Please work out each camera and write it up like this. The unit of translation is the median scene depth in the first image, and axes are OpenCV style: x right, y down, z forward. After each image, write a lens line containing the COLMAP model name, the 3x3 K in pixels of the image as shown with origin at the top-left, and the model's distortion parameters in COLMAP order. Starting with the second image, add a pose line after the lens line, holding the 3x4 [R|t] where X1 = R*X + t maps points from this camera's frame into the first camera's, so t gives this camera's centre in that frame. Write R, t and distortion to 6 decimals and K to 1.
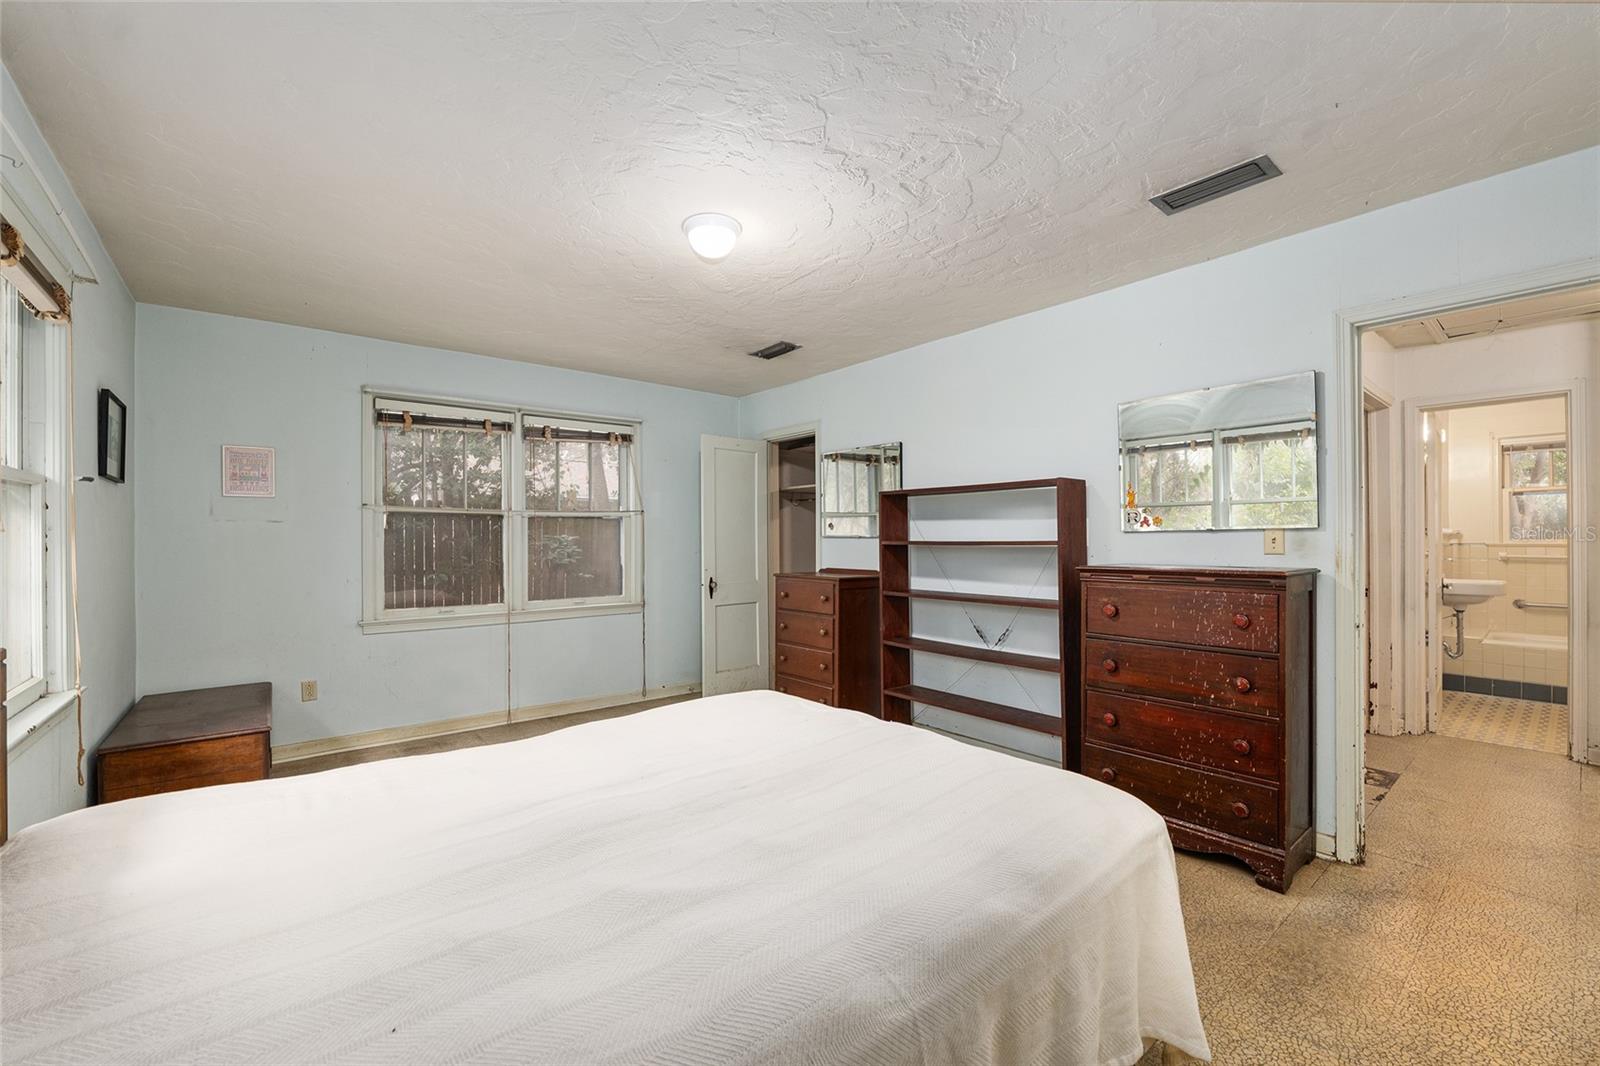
lens RADIAL K [[661.0, 0, 793.8], [0, 661.0, 535.5], [0, 0, 1]] dist [-0.010502, 0.000163]
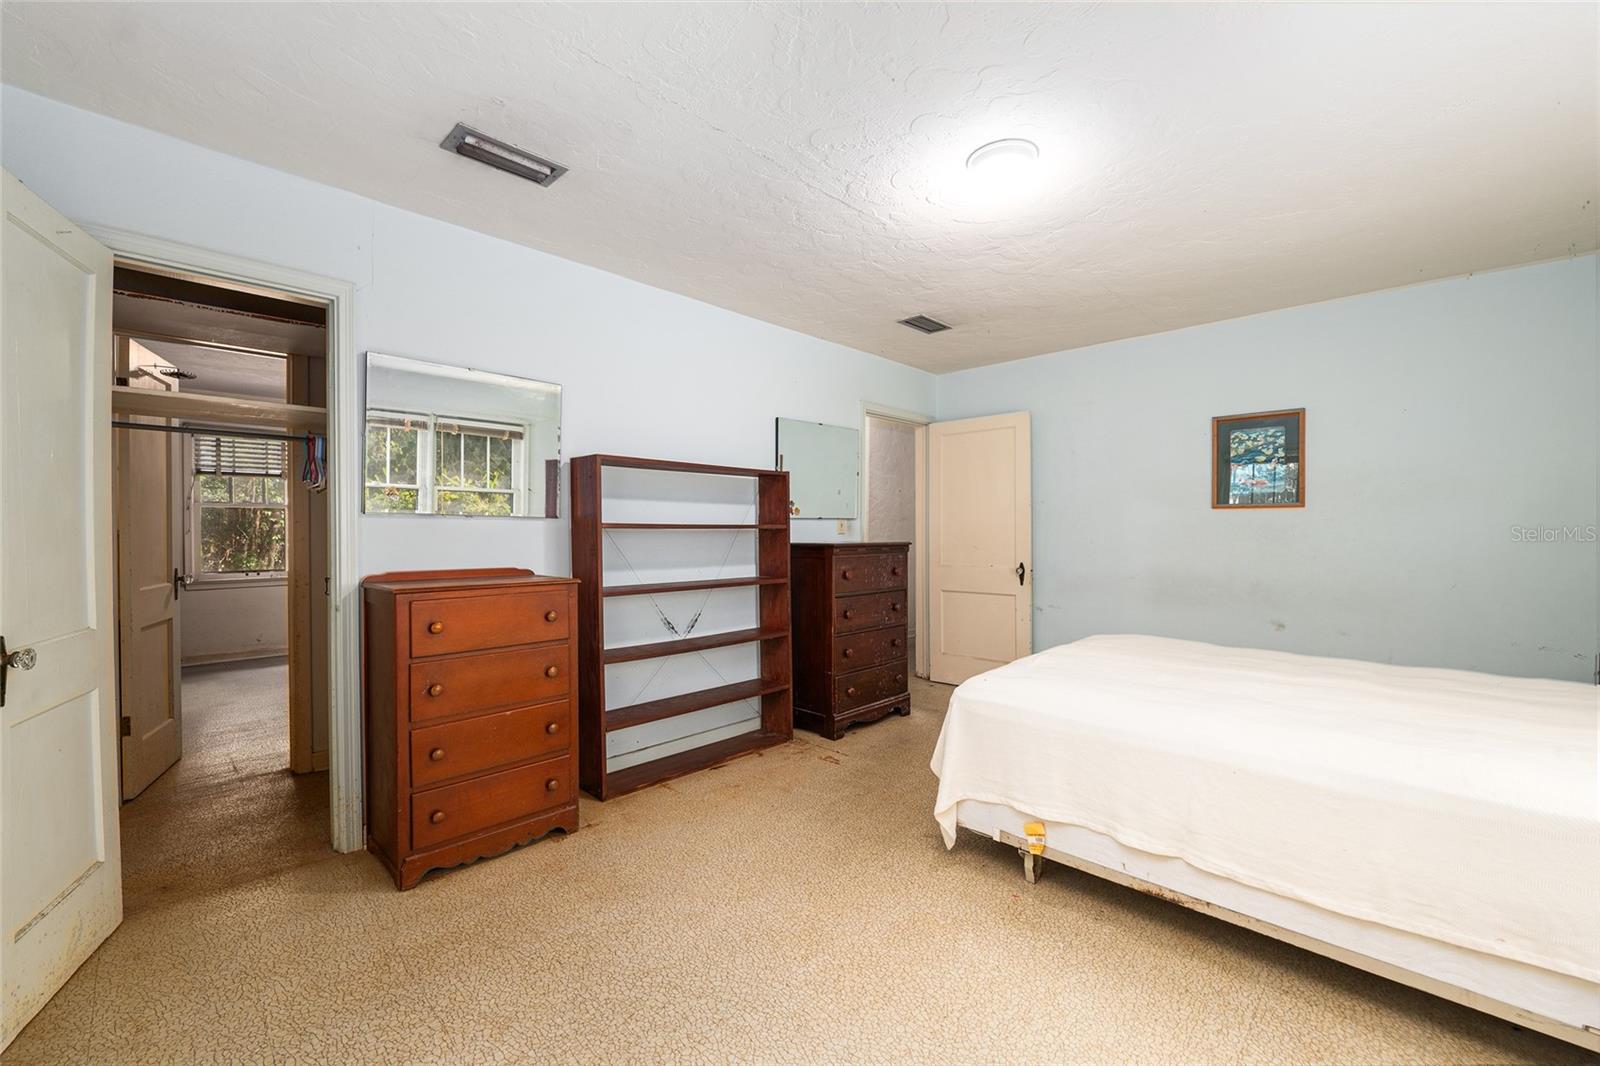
lens RADIAL K [[661.0, 0, 793.8], [0, 661.0, 535.5], [0, 0, 1]] dist [-0.010502, 0.000163]
pose [[-0.126105, -0.006327, 0.991997, -0.638973], [-0.006725, 0.999962, 0.005523, 0.016897], [-0.991994, -0.005975, -0.126143, 0.929715]]
